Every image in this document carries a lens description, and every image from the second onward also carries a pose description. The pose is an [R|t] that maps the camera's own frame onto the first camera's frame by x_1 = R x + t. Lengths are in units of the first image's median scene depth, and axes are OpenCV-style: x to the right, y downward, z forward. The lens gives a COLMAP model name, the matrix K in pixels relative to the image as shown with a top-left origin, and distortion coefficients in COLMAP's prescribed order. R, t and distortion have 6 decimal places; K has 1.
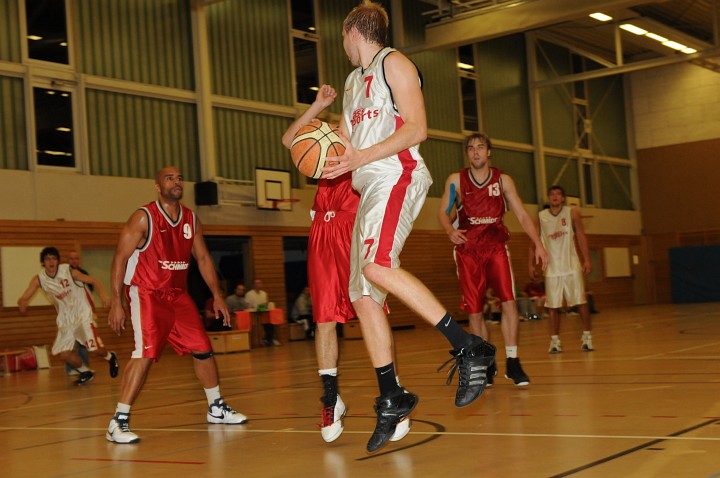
lens RADIAL K [[1114.3, 0, 358.2], [0, 1114.3, 238.0], [0, 0, 1]] dist [0.035721, 0.000000]
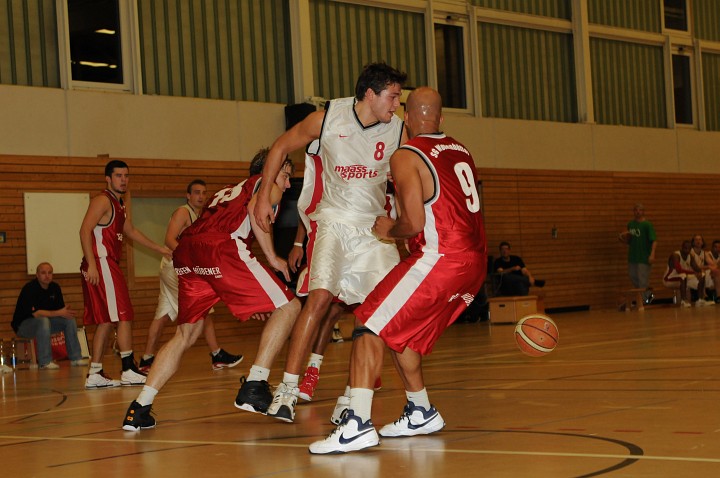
lens RADIAL K [[1567.2, 0, 358.0], [0, 1567.2, 223.8], [0, 0, 1]] dist [0.117046, 0.000000]
pose [[0.995773, 0.006066, -0.091652, -0.006301], [-0.003631, 0.999637, 0.026715, -0.000076], [0.091781, -0.026269, 0.995433, -0.008441]]
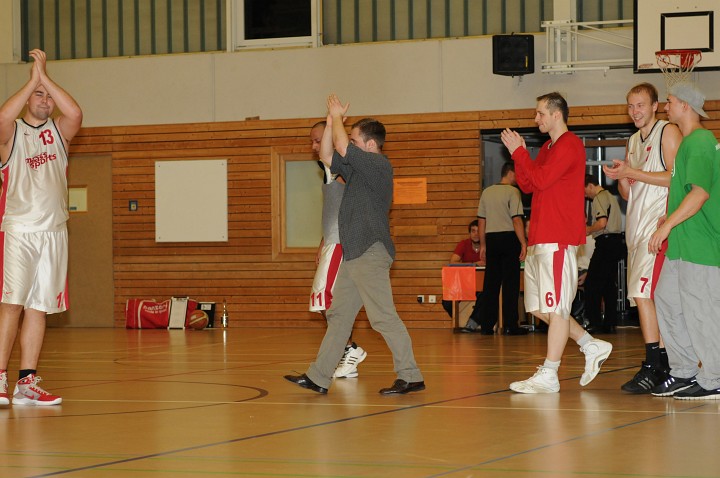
lens RADIAL K [[2024.9, 0, 364.7], [0, 2024.9, 237.9], [0, 0, 1]] dist [0.132765, 0.000000]
pose [[0.240103, 0.028594, -0.970326, 0.874940], [0.040688, 0.998391, 0.039489, 0.009605], [0.969894, -0.048962, 0.238554, 0.693587]]
